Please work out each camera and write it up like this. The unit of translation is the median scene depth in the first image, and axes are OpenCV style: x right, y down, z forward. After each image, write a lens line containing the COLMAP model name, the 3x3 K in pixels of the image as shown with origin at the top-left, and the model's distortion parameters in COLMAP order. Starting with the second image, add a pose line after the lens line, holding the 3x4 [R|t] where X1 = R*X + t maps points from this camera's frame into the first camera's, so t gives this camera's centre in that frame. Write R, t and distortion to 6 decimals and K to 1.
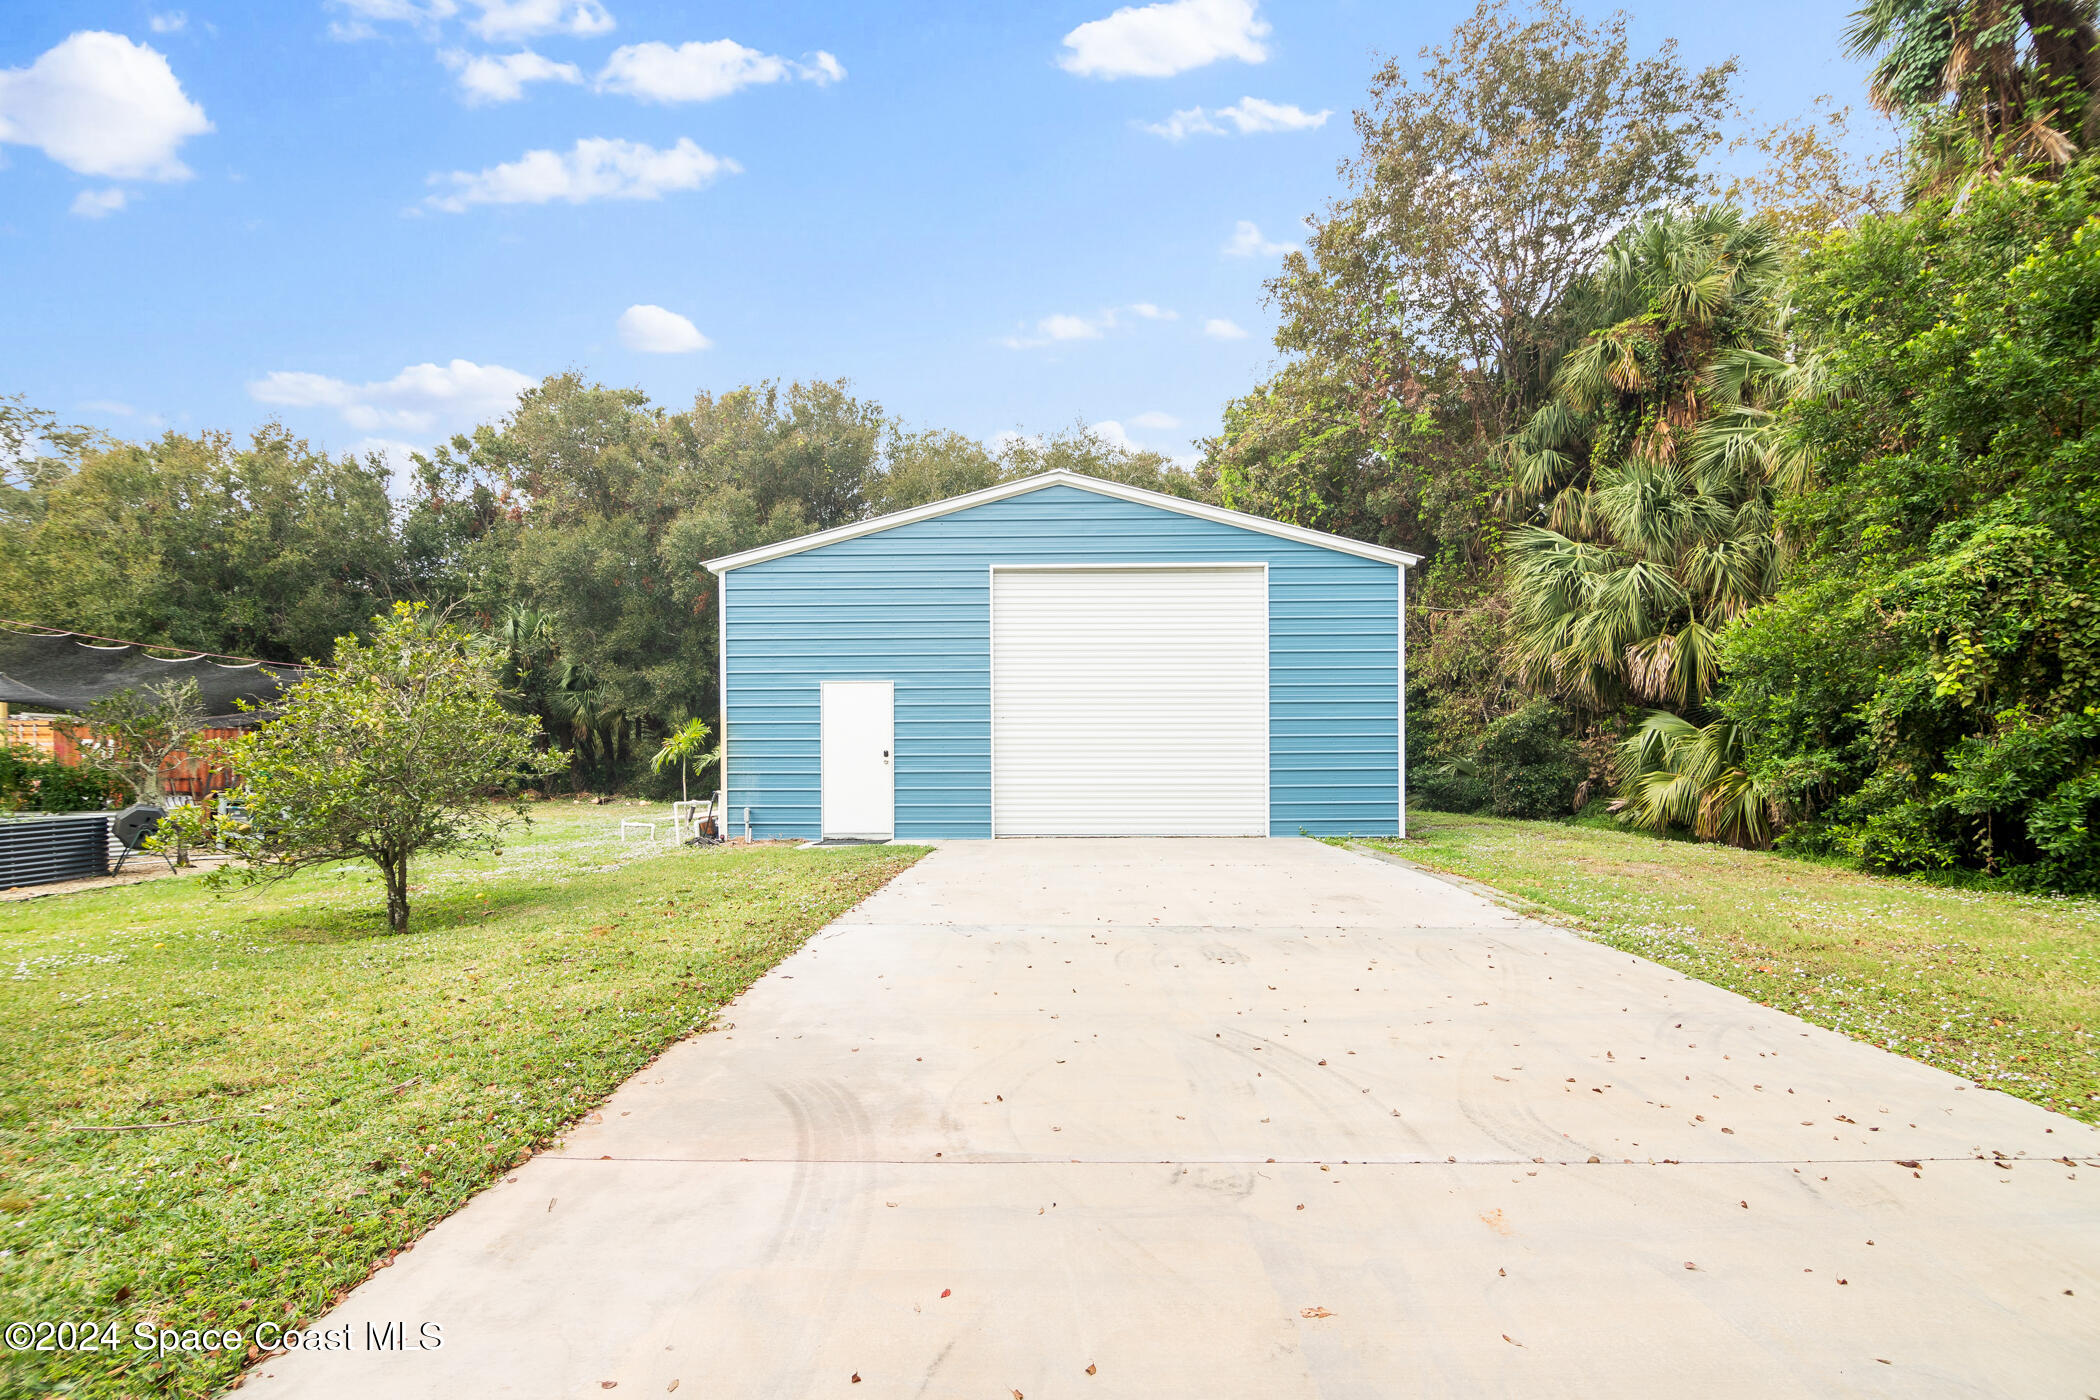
lens RADIAL K [[949.1, 0, 1047.5], [0, 949.1, 745.8], [0, 0, 1]] dist [-0.012037, -0.000520]
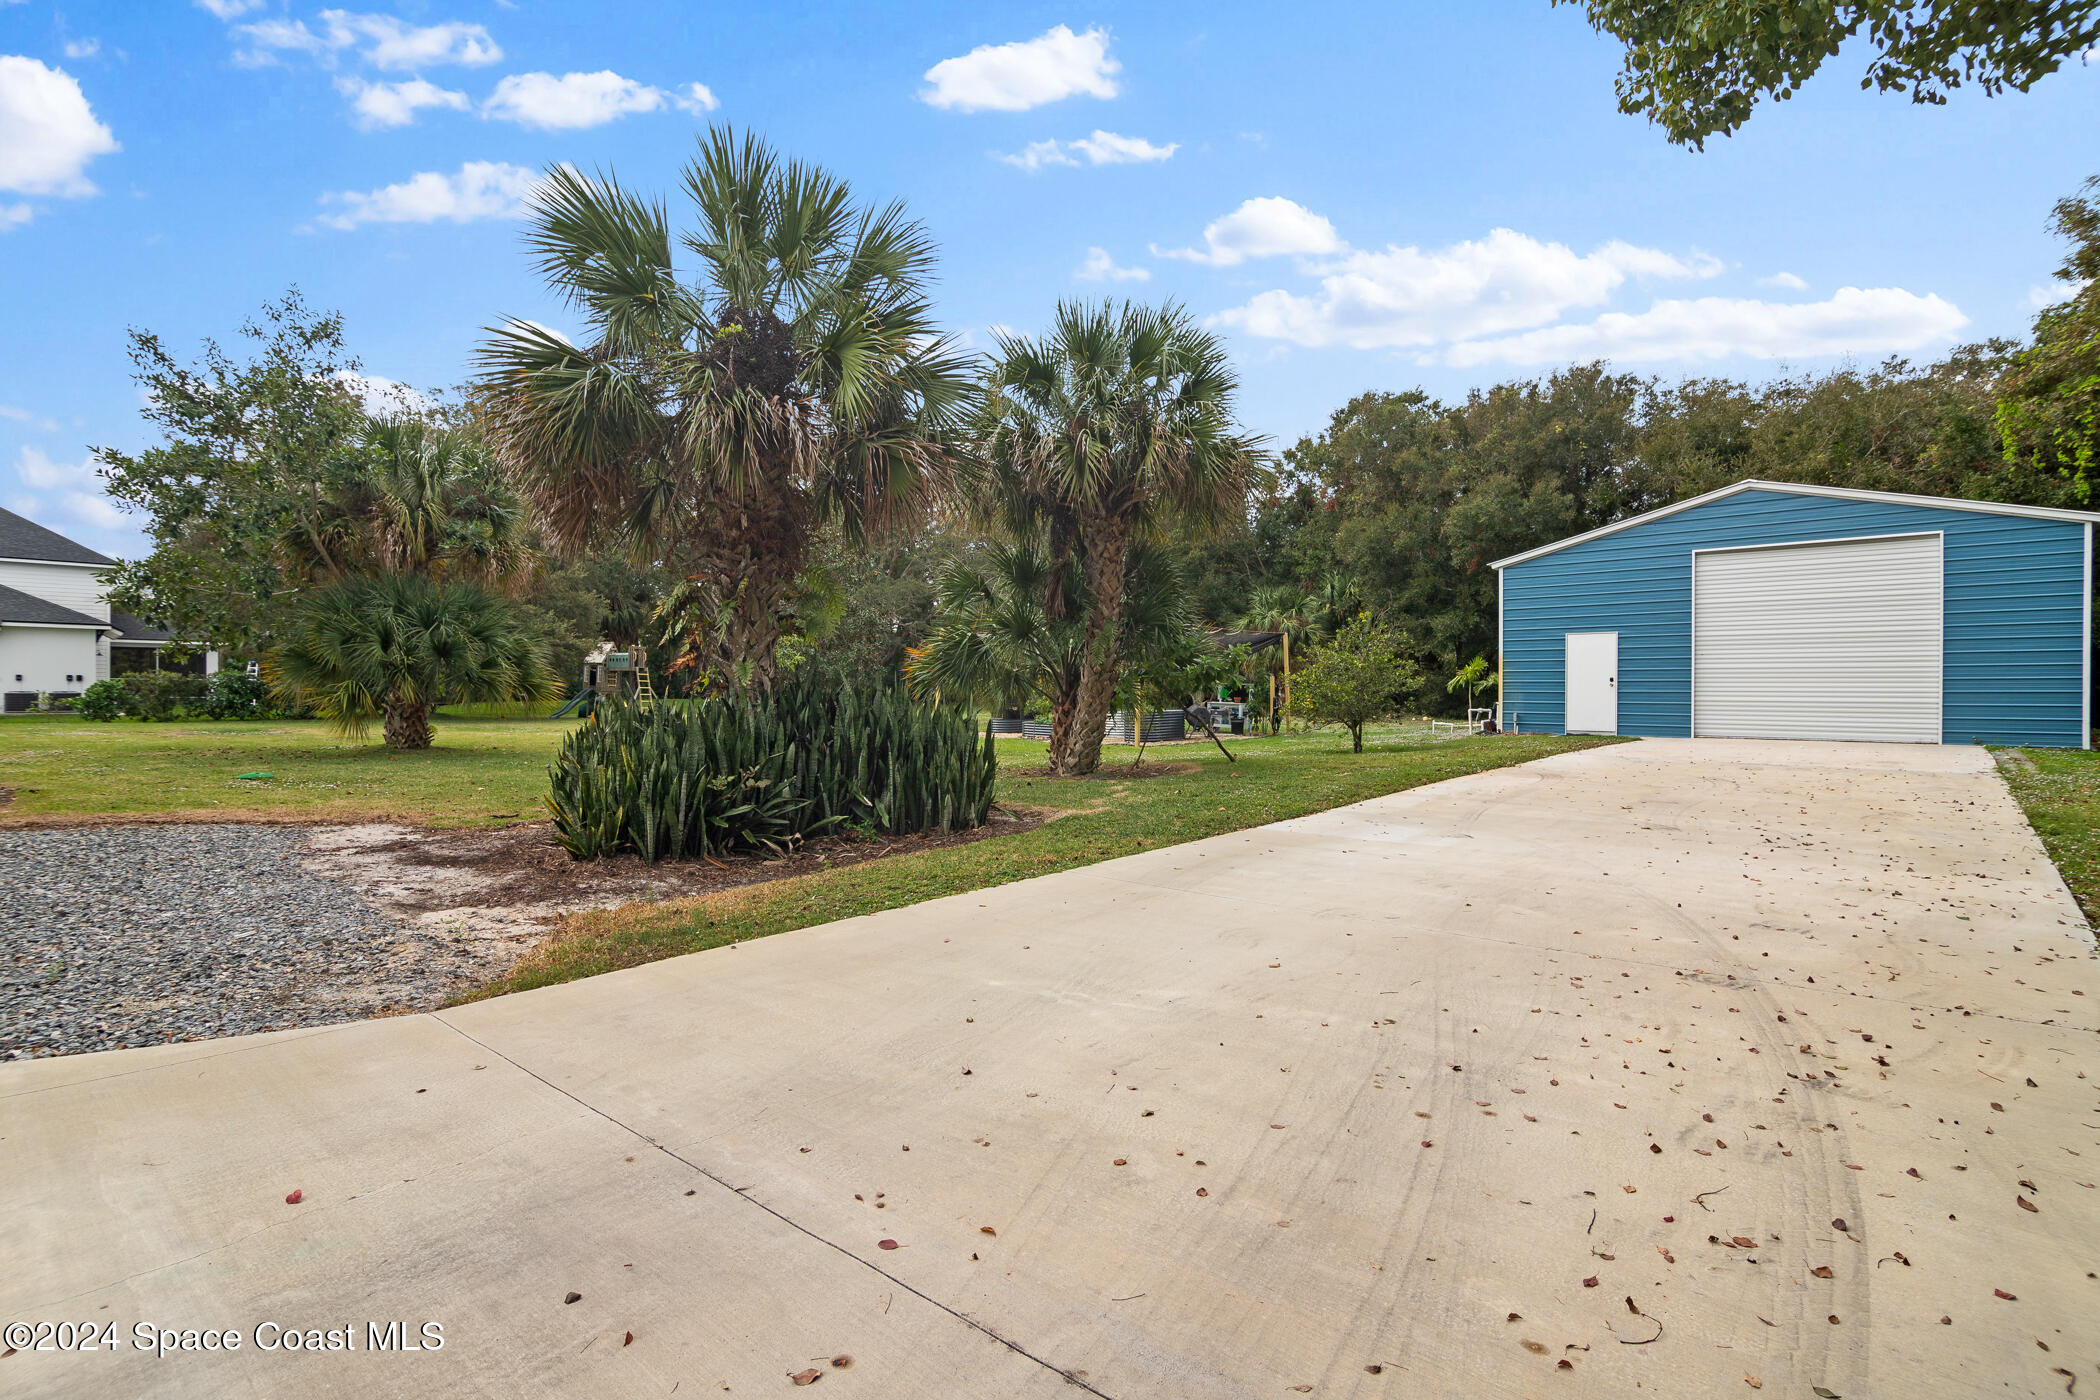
lens RADIAL K [[949.1, 0, 1064.4], [0, 949.1, 706.1], [0, 0, 1]] dist [-0.012037, -0.000520]
pose [[0.739597, 0.018693, -0.672790, 0.092604], [0.002719, 0.999523, 0.030761, 0.000906], [0.673044, -0.024580, 0.739194, -0.329936]]
